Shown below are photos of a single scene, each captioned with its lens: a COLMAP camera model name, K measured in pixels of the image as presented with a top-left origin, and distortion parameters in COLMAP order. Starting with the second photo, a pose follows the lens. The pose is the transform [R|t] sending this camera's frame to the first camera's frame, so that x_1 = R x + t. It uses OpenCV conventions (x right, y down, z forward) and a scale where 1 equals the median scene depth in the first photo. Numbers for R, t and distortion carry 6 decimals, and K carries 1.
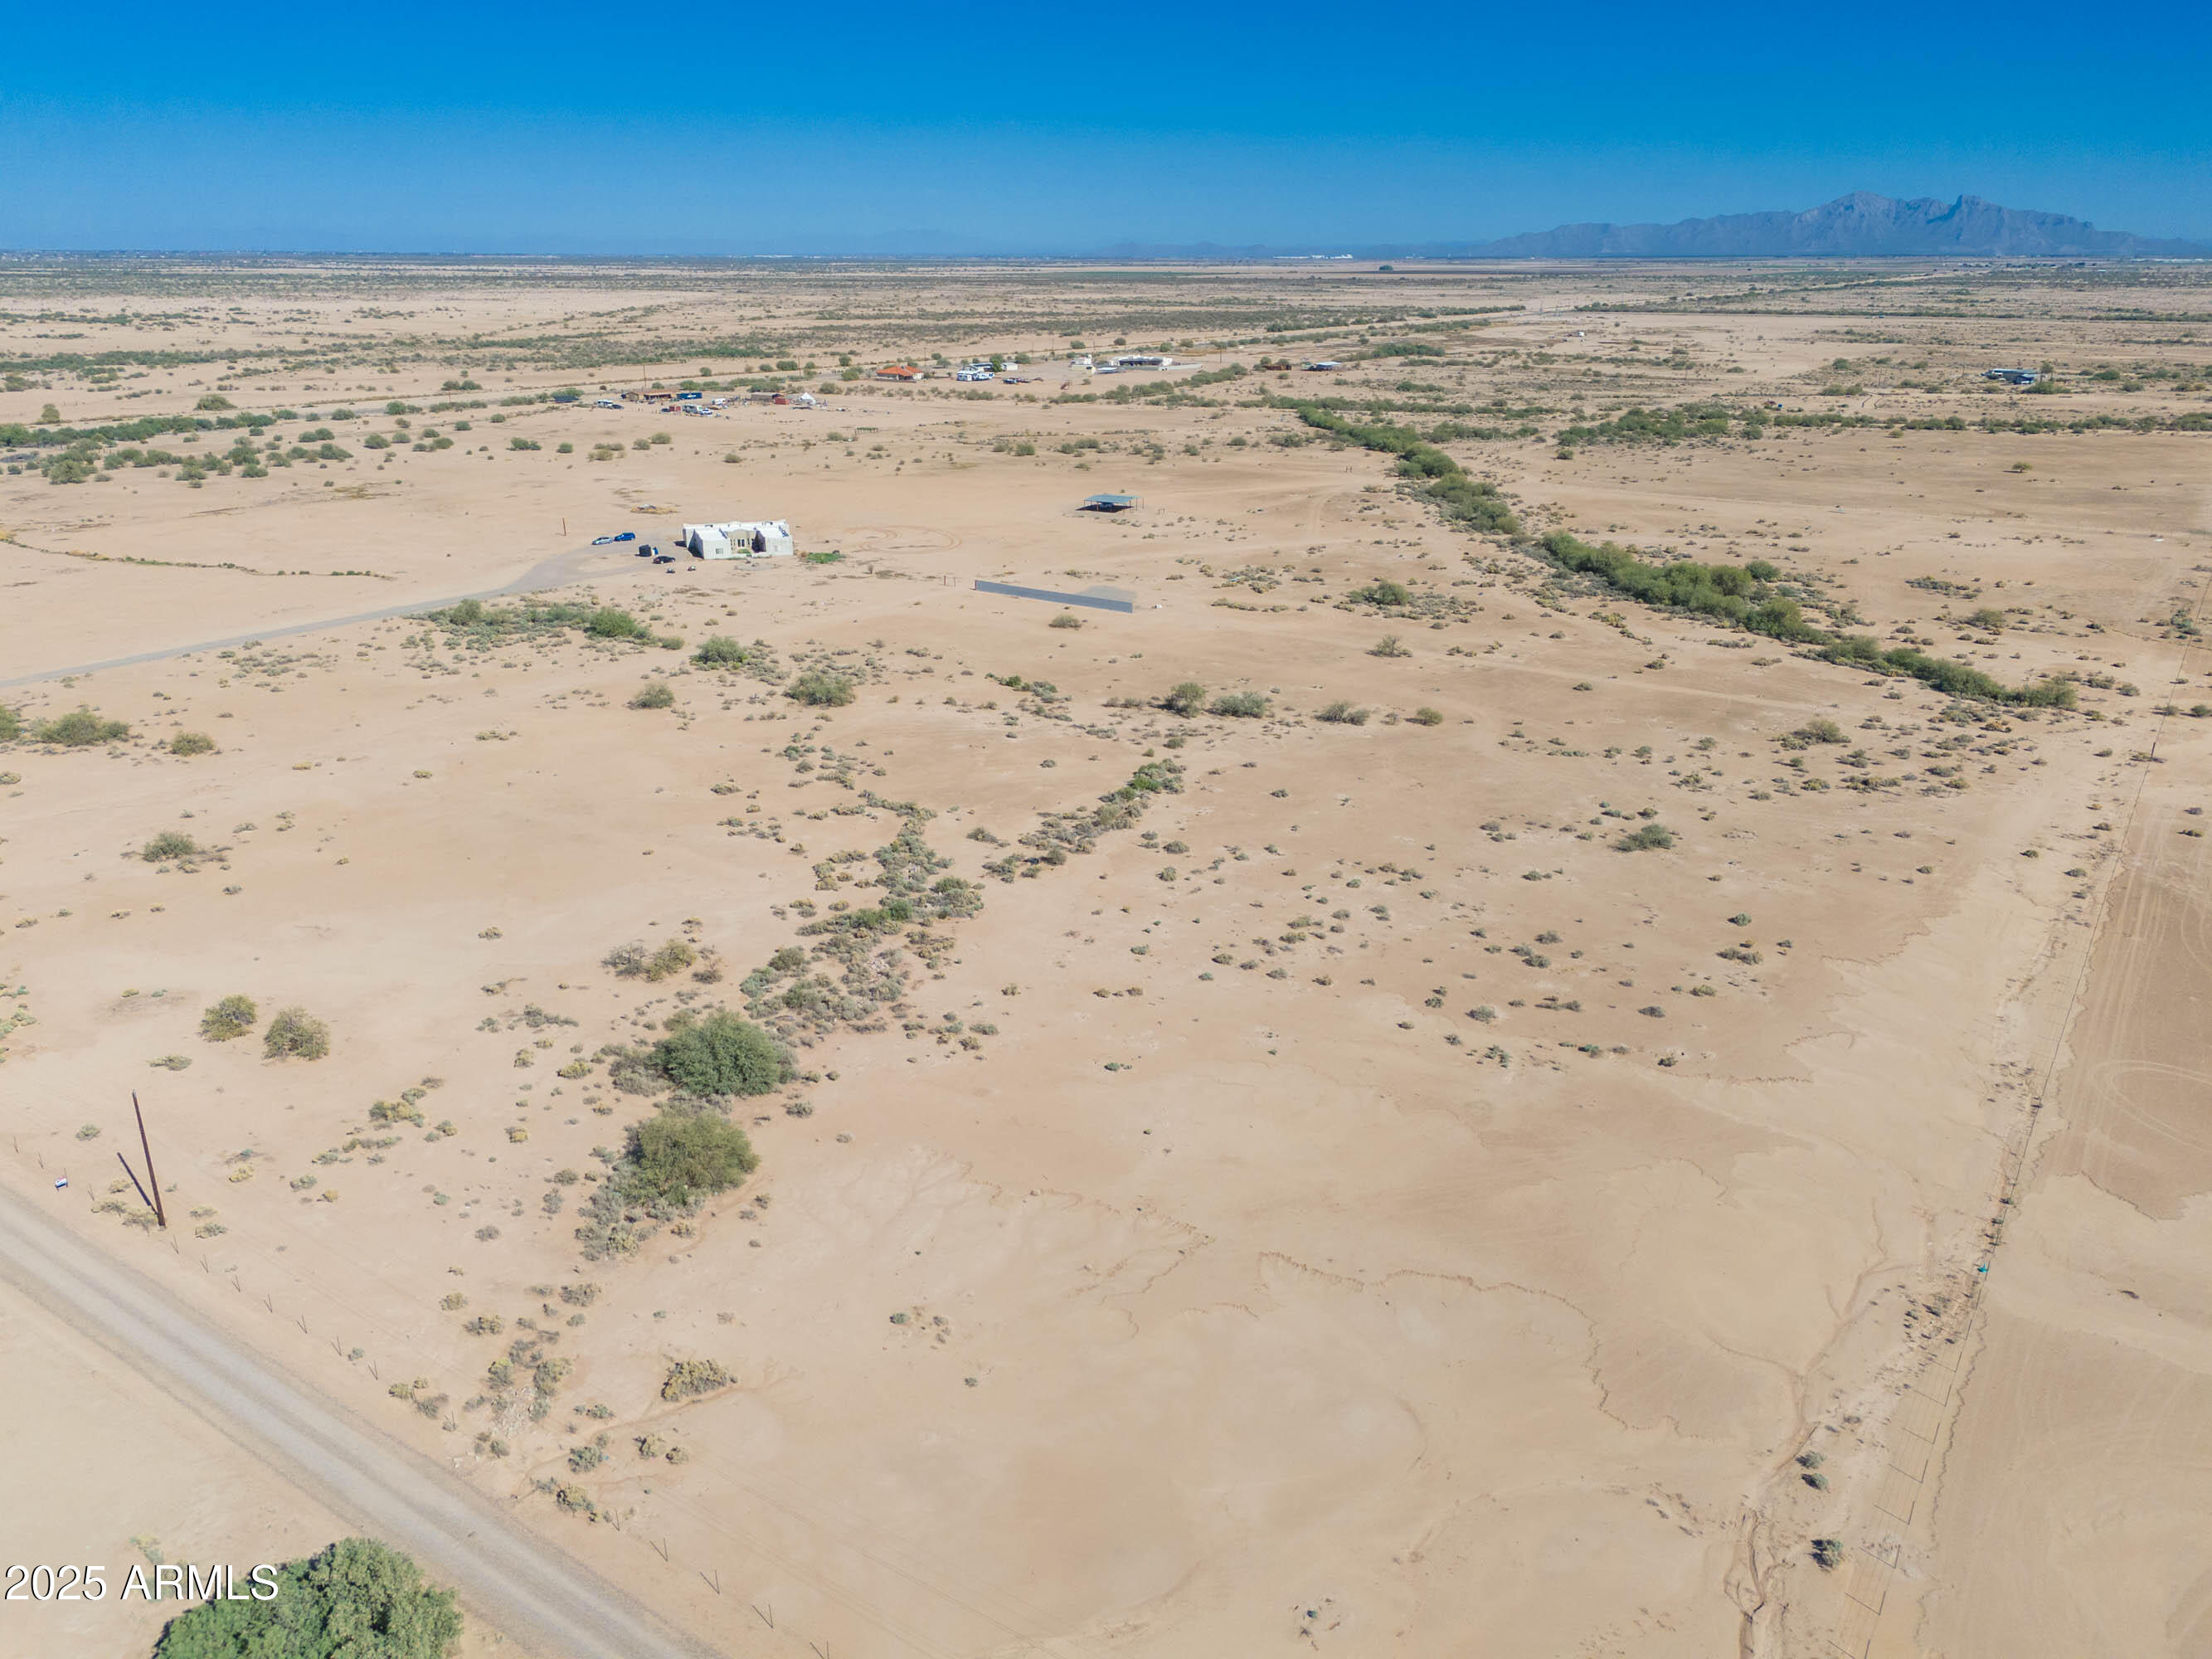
lens RADIAL K [[1617.4, 0, 1114.5], [0, 1617.4, 824.4], [0, 0, 1]] dist [0.056197, -0.046369]
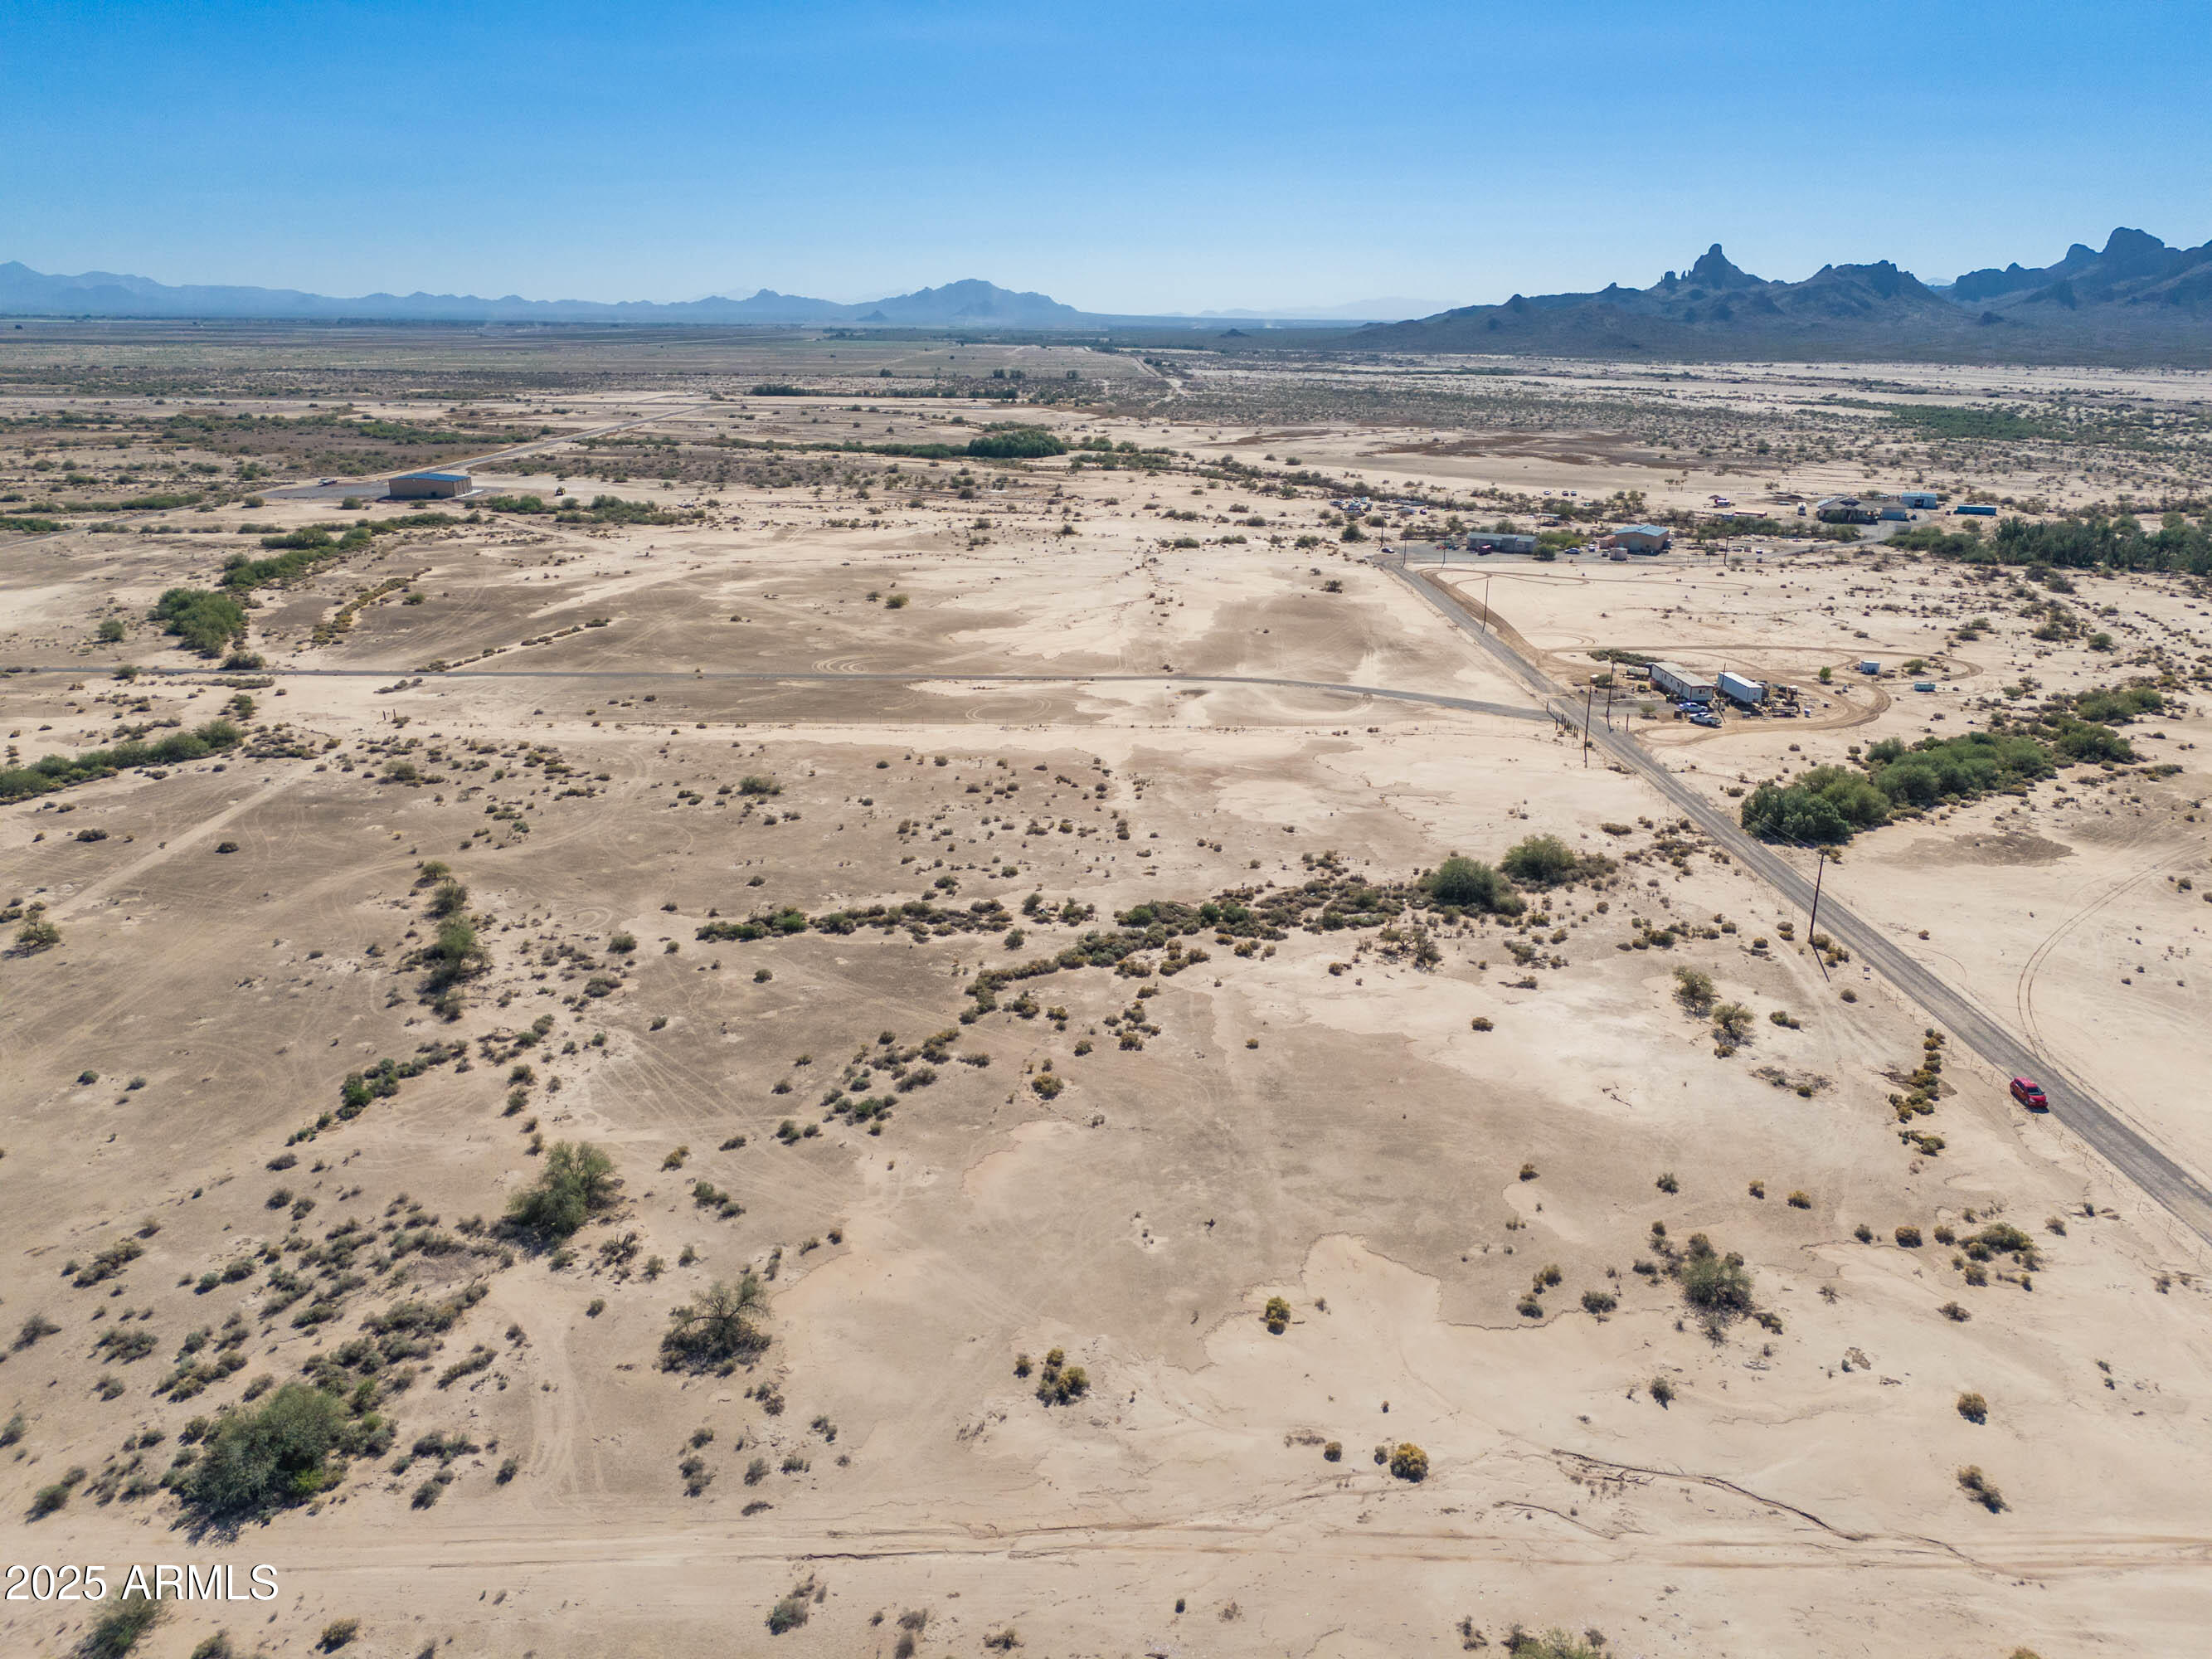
lens RADIAL K [[1617.4, 0, 1107.2], [0, 1617.4, 837.8], [0, 0, 1]] dist [0.056197, -0.046369]
pose [[-0.571588, -0.256418, 0.779447, -0.703566], [0.266741, 0.840259, 0.472031, -0.403165], [-0.775975, 0.477718, -0.411885, 1.071109]]
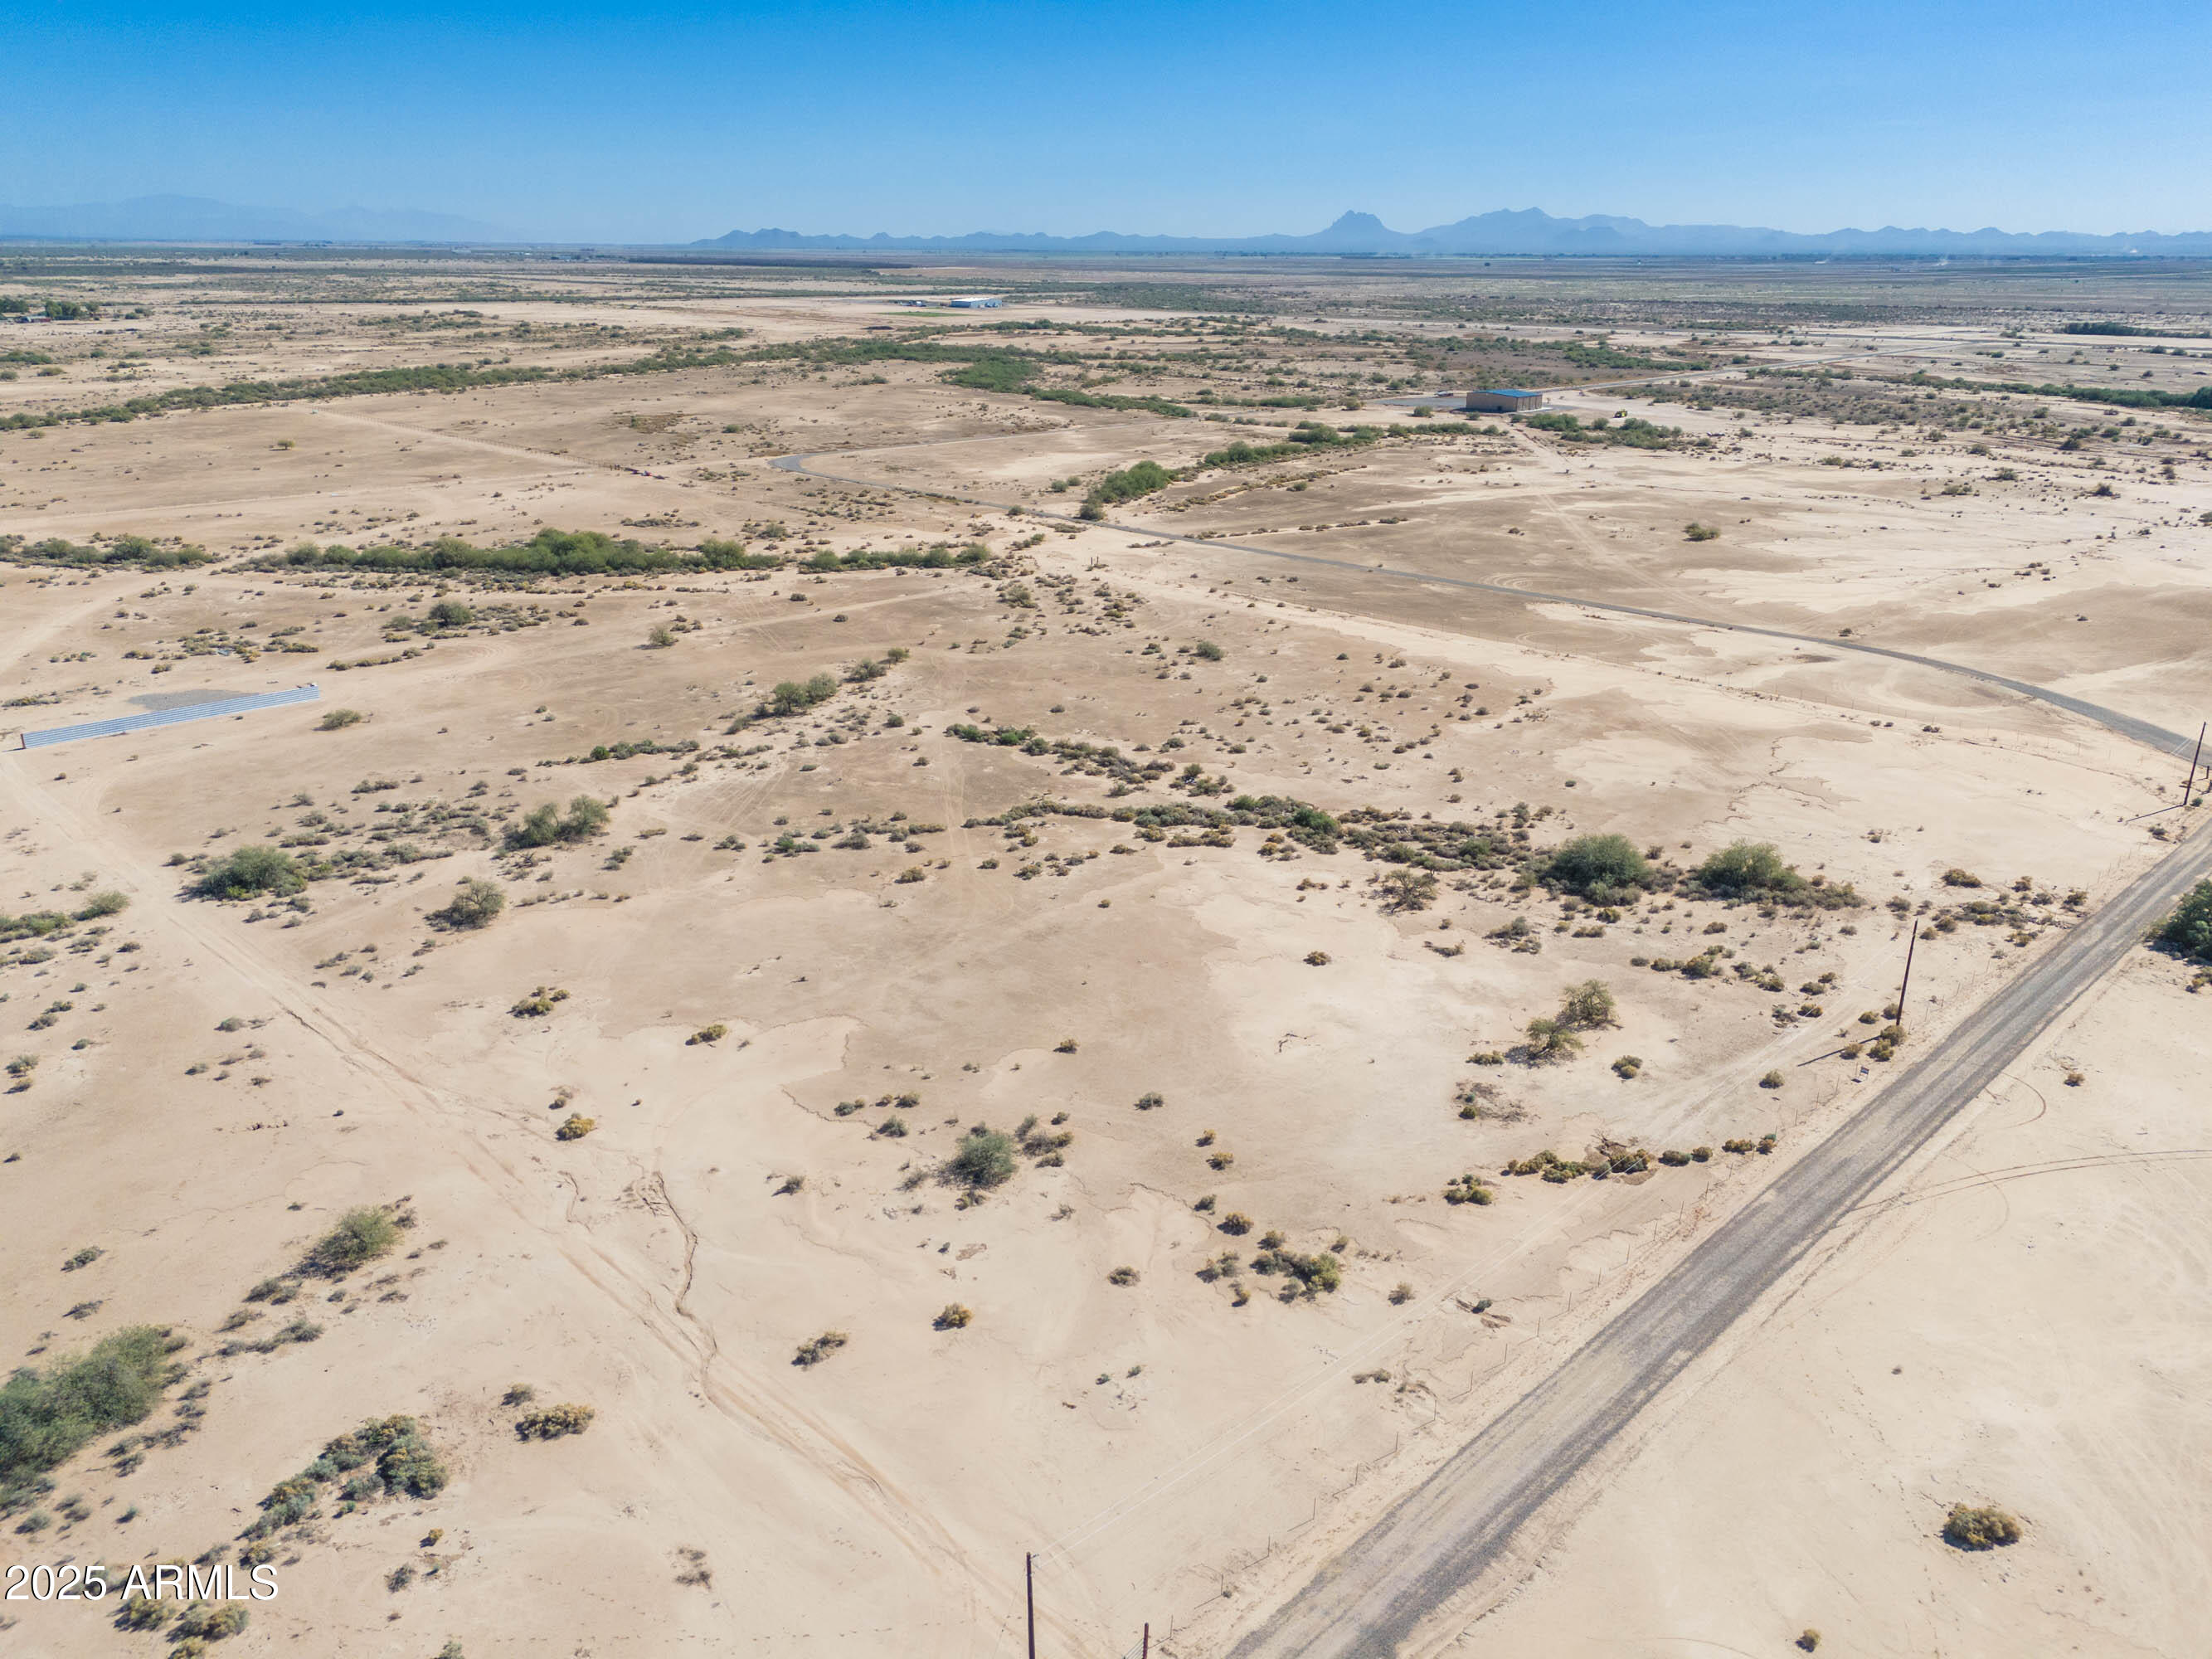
lens RADIAL K [[1617.4, 0, 1102.7], [0, 1617.4, 843.0], [0, 0, 1]] dist [0.056197, -0.046369]
pose [[0.192035, -0.340396, 0.920464, -0.879729], [0.322815, 0.907636, 0.268304, -0.205551], [-0.926775, 0.245616, 0.284183, 0.569159]]
